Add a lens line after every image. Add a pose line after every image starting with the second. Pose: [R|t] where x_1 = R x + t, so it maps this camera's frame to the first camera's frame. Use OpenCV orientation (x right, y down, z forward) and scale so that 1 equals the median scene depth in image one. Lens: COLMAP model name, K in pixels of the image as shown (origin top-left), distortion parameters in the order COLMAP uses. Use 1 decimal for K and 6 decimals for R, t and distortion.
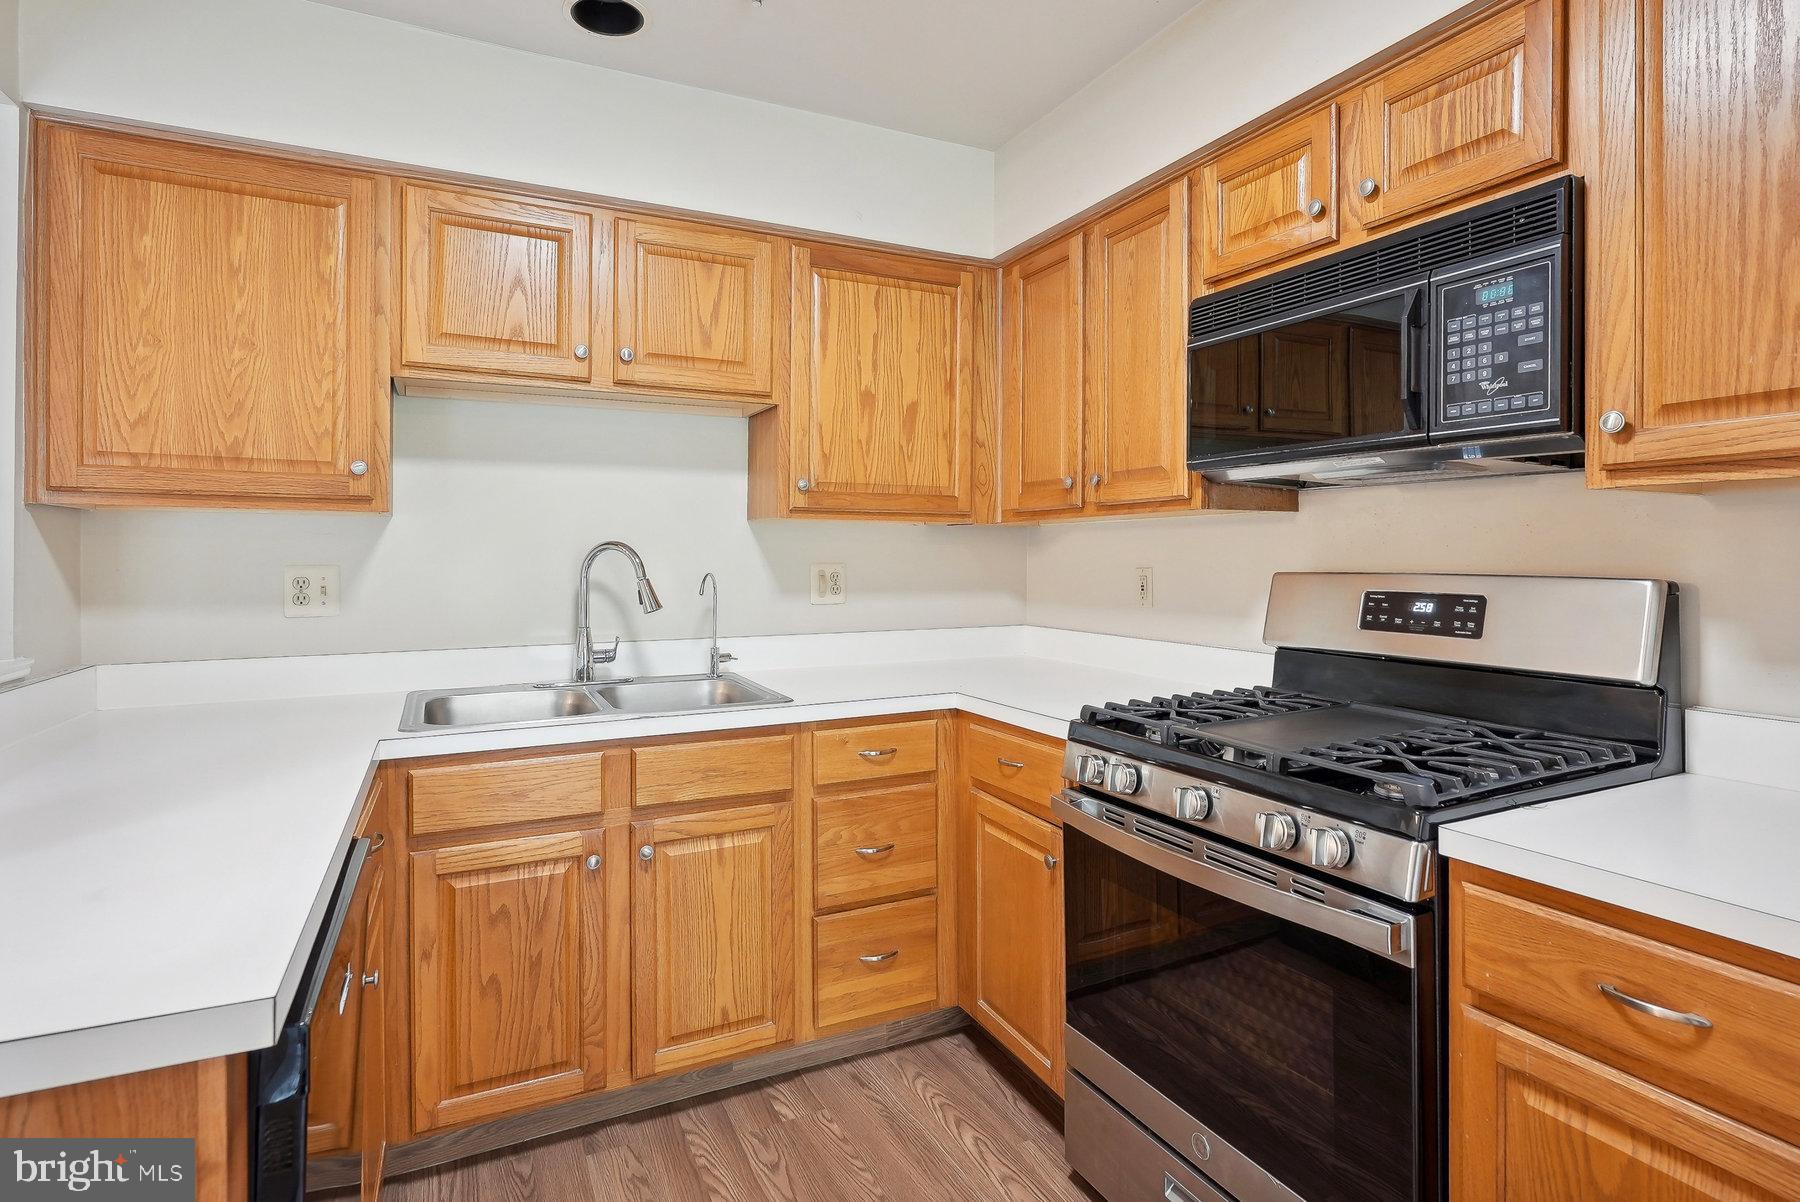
lens RADIAL K [[933.2, 0, 891.8], [0, 933.2, 553.7], [0, 0, 1]] dist [-0.005610, -0.001327]
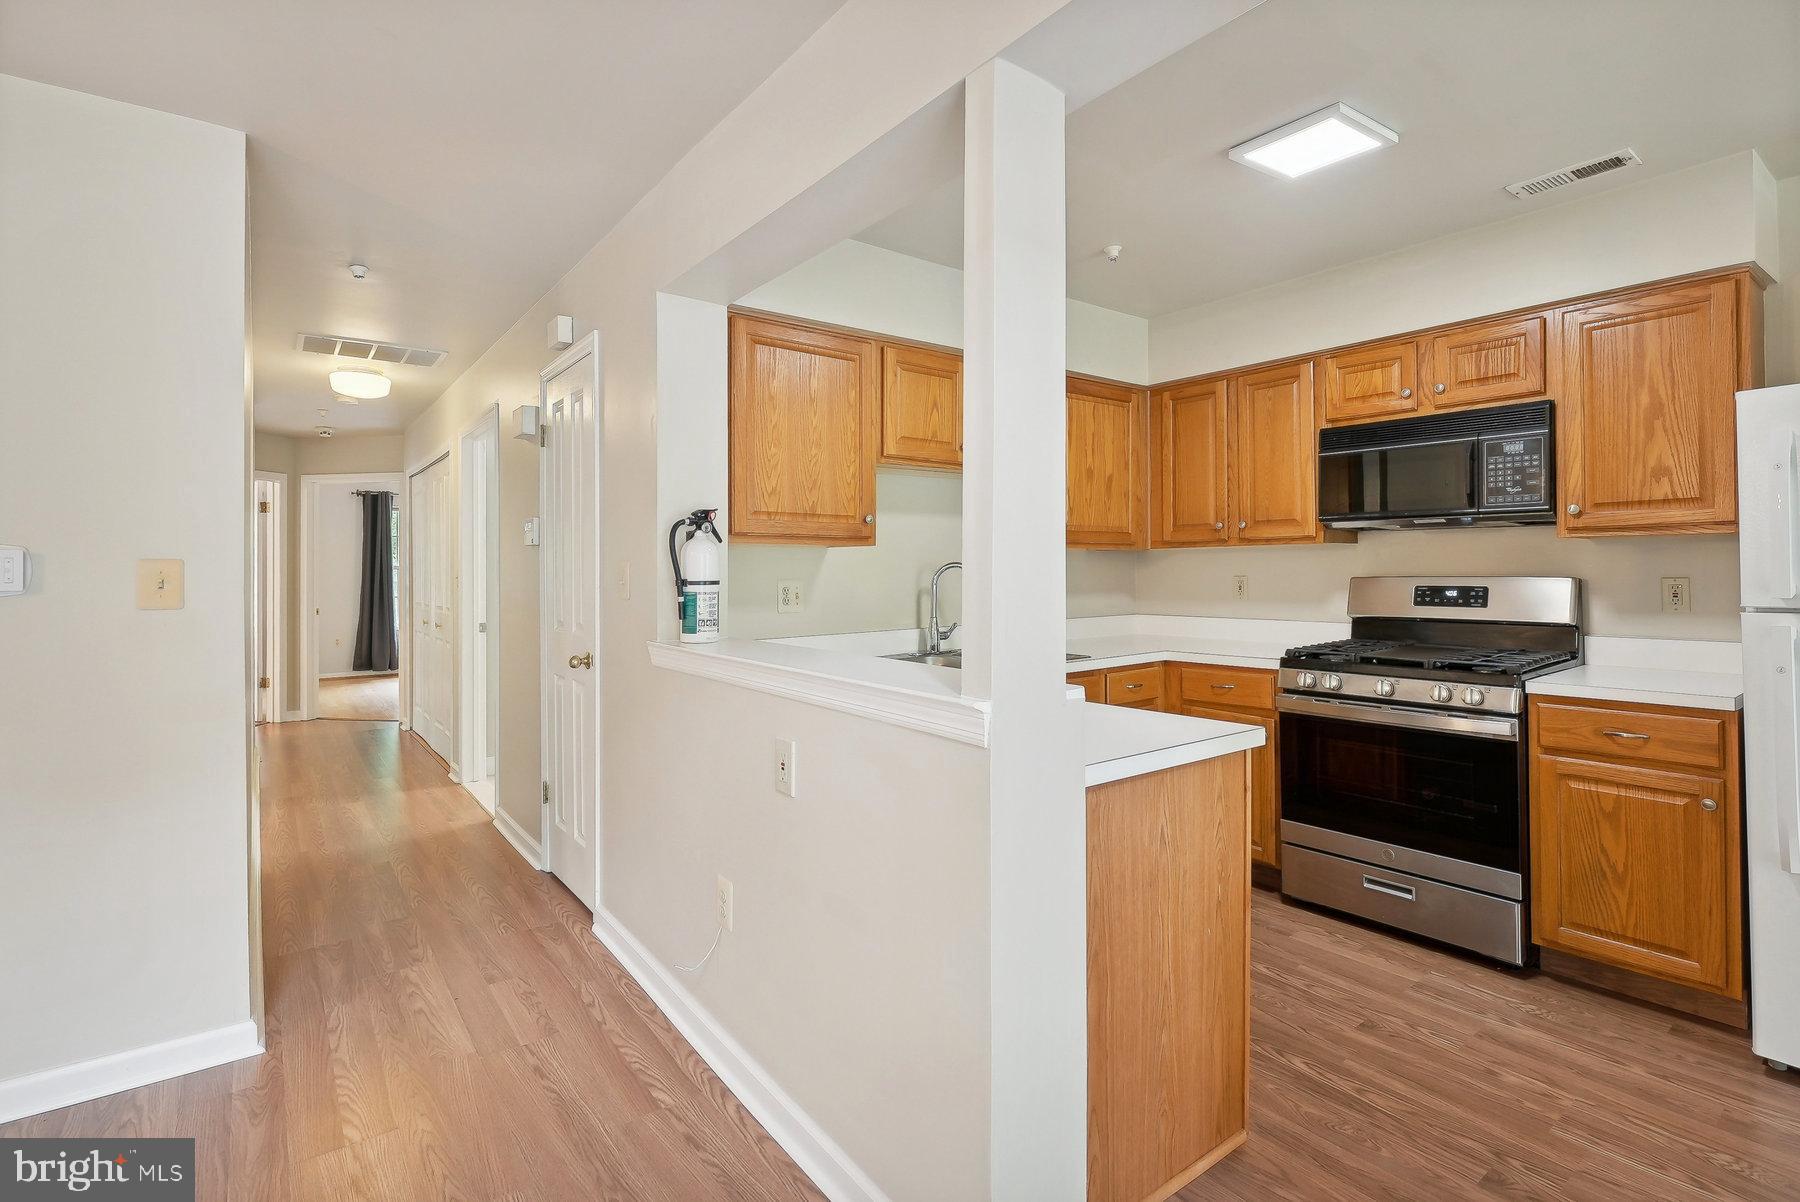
lens RADIAL K [[856.2, 0, 881.0], [0, 856.2, 561.6], [0, 0, 1]] dist [-0.003800, 0.000918]
pose [[0.982205, -0.007250, 0.187673, -0.960767], [0.008743, 0.999936, -0.007129, -0.007649], [-0.187610, 0.008643, 0.982206, -0.561523]]
